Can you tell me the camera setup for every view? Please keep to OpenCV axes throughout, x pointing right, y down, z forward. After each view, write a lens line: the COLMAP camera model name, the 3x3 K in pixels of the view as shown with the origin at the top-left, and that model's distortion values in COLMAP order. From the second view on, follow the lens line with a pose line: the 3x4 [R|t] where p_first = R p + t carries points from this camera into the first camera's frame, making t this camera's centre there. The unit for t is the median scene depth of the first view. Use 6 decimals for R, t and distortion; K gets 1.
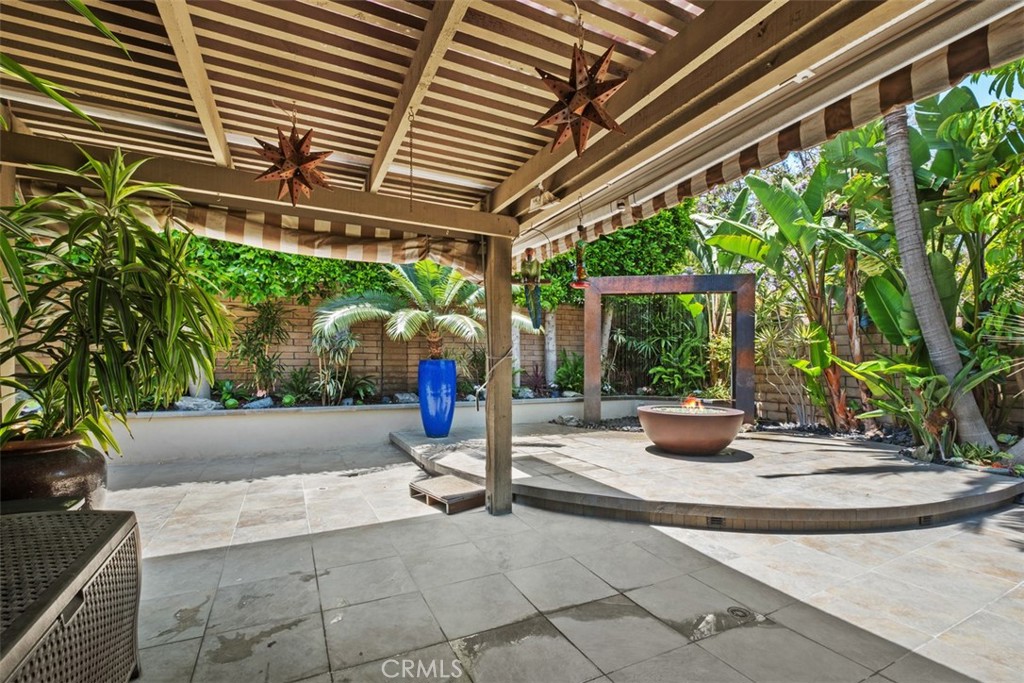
lens RADIAL K [[475.6, 0, 506.7], [0, 475.6, 371.1], [0, 0, 1]] dist [0.002546, -0.008947]
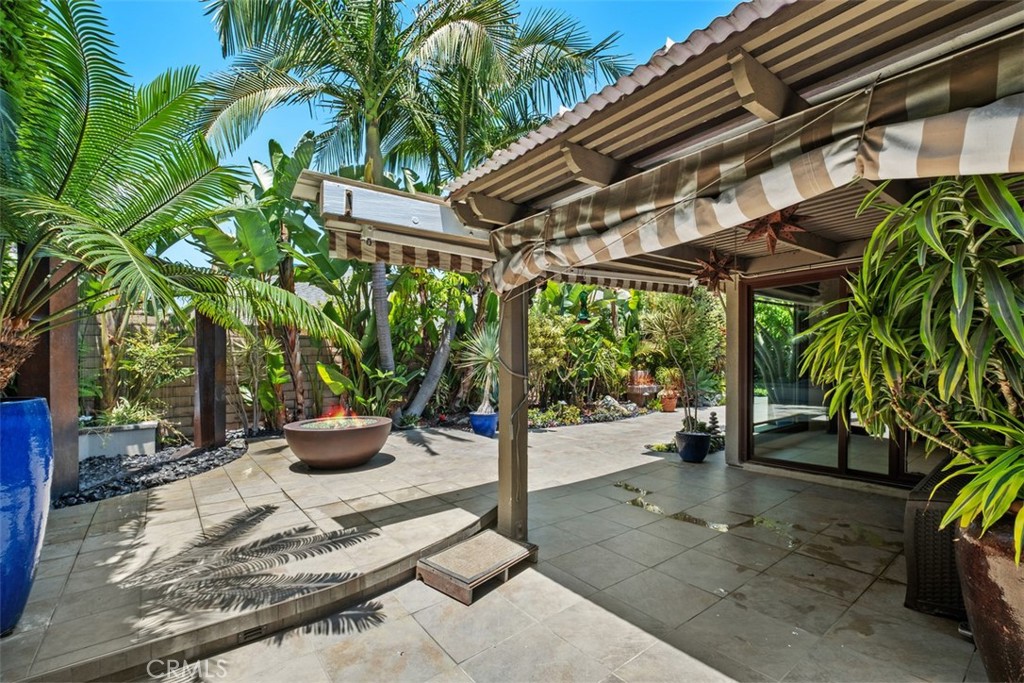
lens RADIAL K [[439.2, 0, 529.8], [0, 439.2, 351.2], [0, 0, 1]] dist [0.001596, -0.005597]
pose [[-0.244675, 0.016425, 0.969466, -0.435378], [0.027965, 0.999560, -0.009877, -0.034368], [-0.969202, 0.024695, -0.245027, 0.583772]]
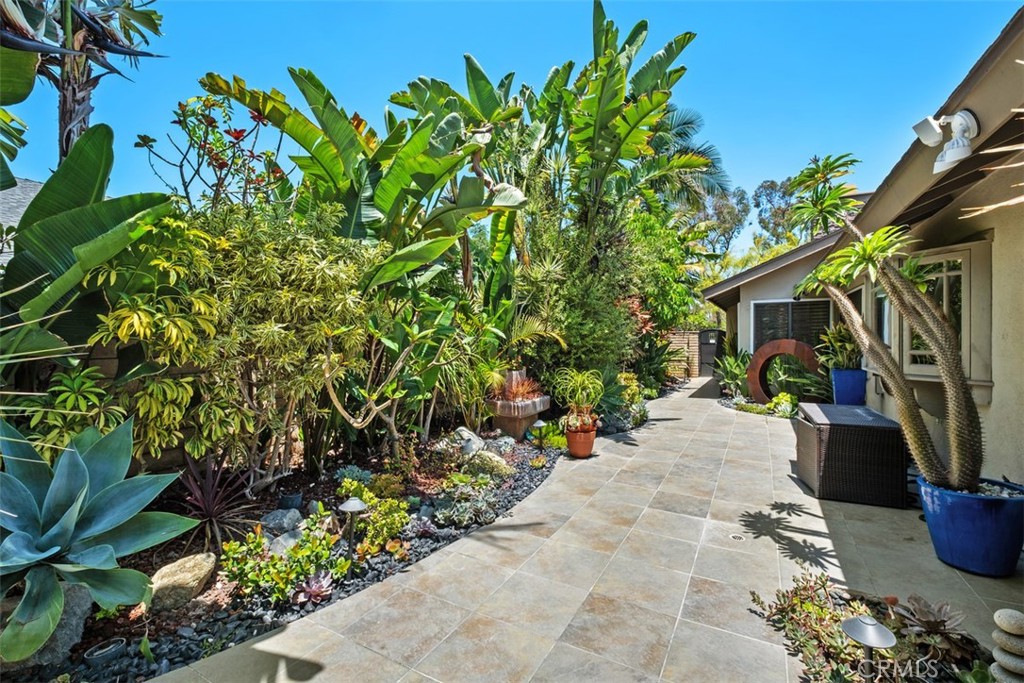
lens RADIAL K [[452.4, 0, 512.0], [0, 452.4, 341.5], [0, 0, 1]] dist [0.000704, -0.006898]
pose [[-0.574157, -0.005443, 0.818727, 0.322814], [0.014086, 0.999764, 0.016525, -0.041619], [-0.818624, 0.021020, -0.573945, 0.308191]]
